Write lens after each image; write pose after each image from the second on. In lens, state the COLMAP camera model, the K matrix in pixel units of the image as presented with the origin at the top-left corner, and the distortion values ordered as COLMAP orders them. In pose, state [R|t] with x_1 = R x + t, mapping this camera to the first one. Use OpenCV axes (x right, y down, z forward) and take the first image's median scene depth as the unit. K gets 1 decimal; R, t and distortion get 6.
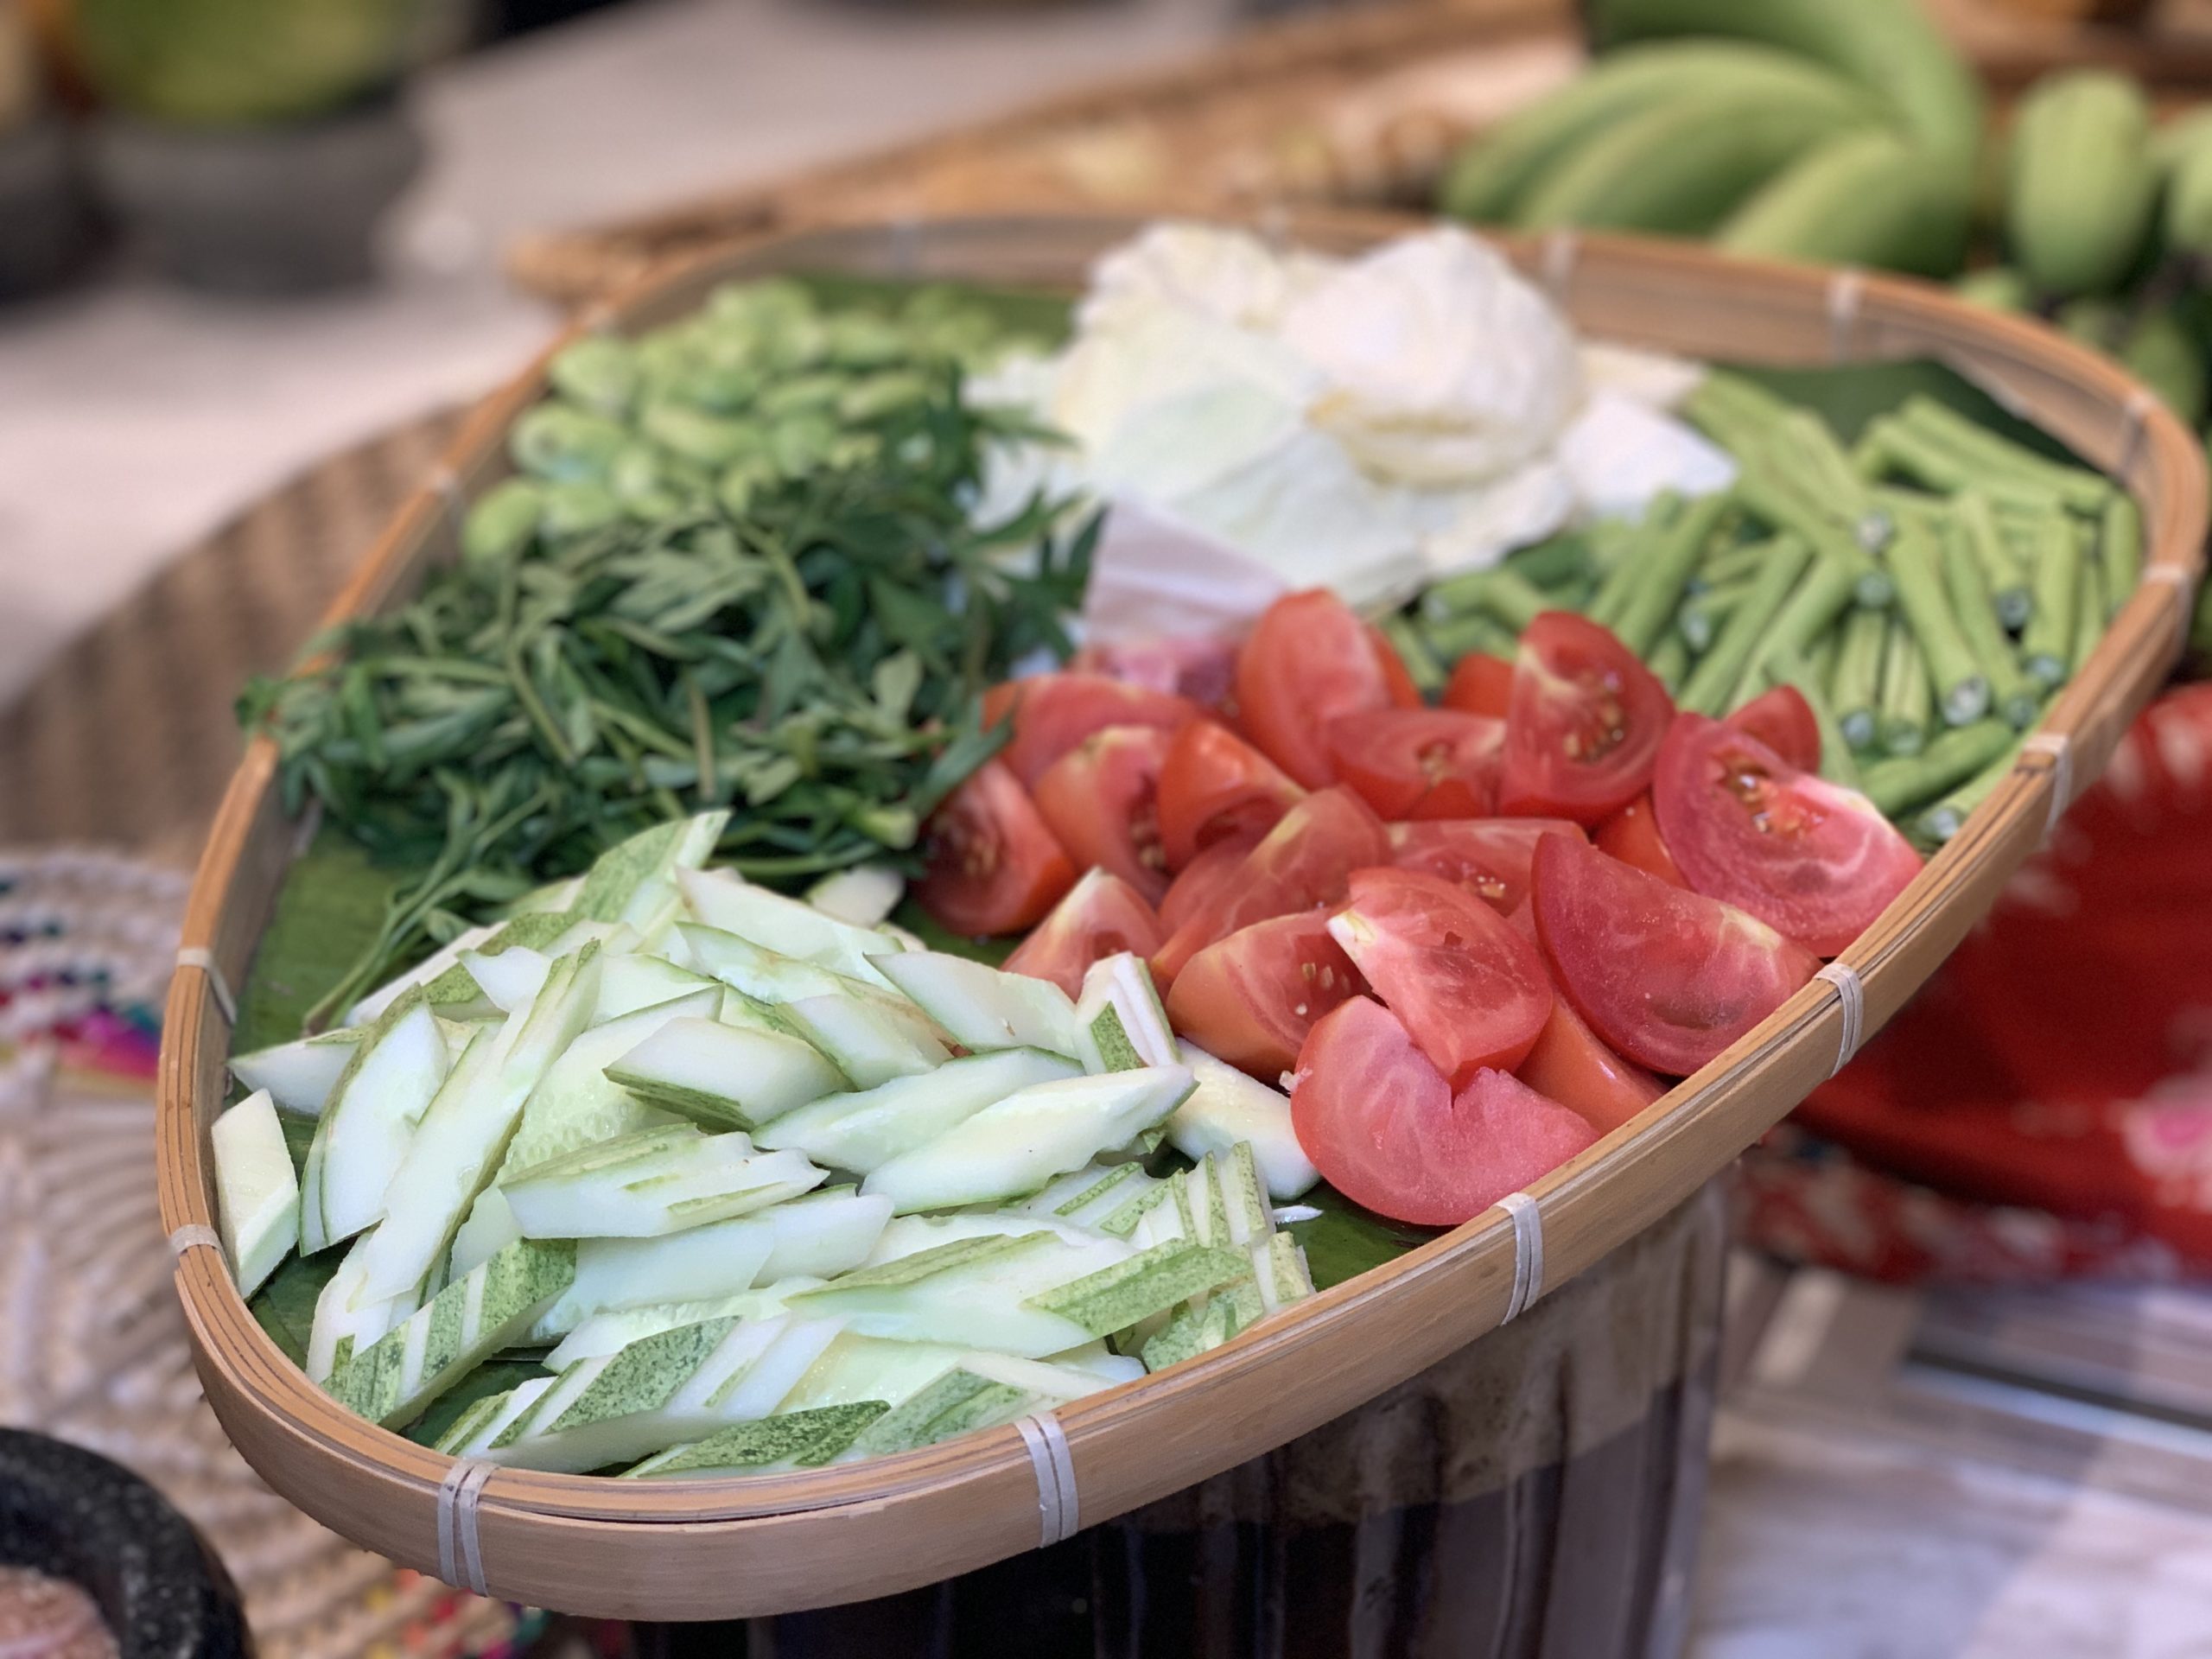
lens RADIAL K [[3468.2, 0, 1106.0], [0, 3468.2, 829.5], [0, 0, 1]] dist [0.010358, 0.127177]
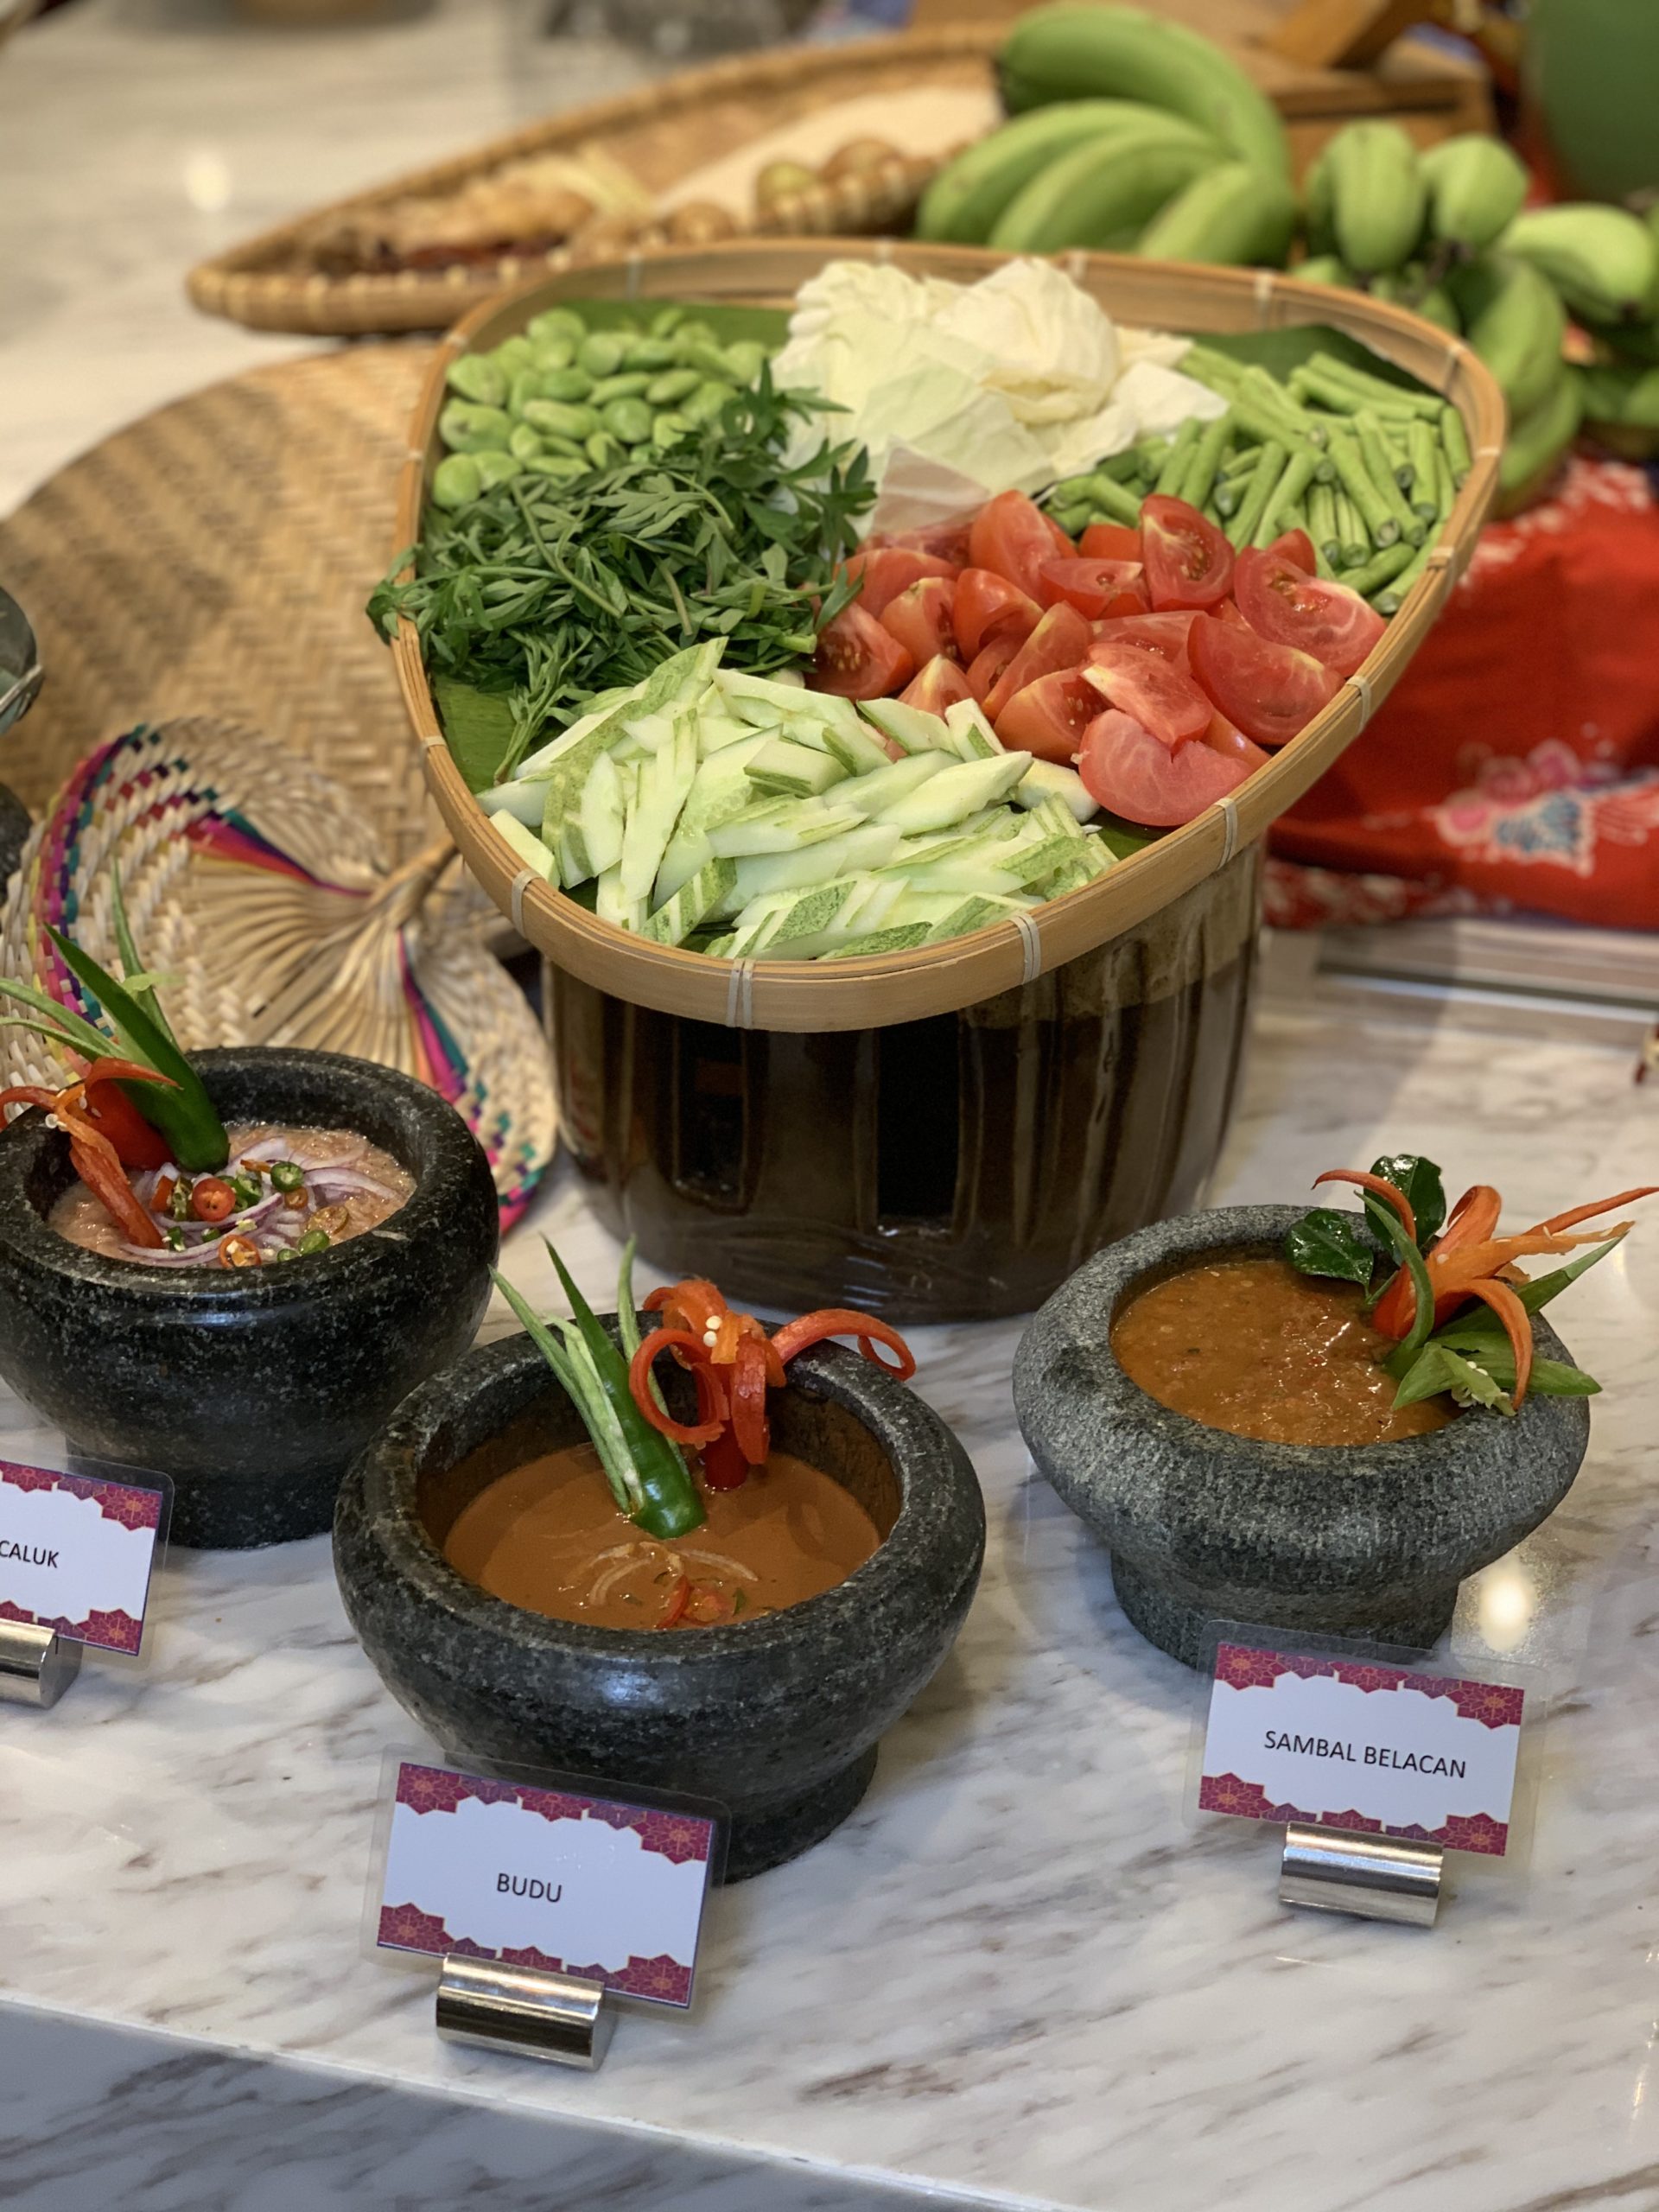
lens RADIAL K [[3368.5, 0, 829.5], [0, 3368.5, 1106.0], [0, 0, 1]] dist [-0.108830, 1.535364]
pose [[0.982974, -0.088338, 0.161114, -0.332288], [0.071740, 0.991766, 0.106086, 0.049915], [-0.169158, -0.092722, 0.981218, -0.646615]]
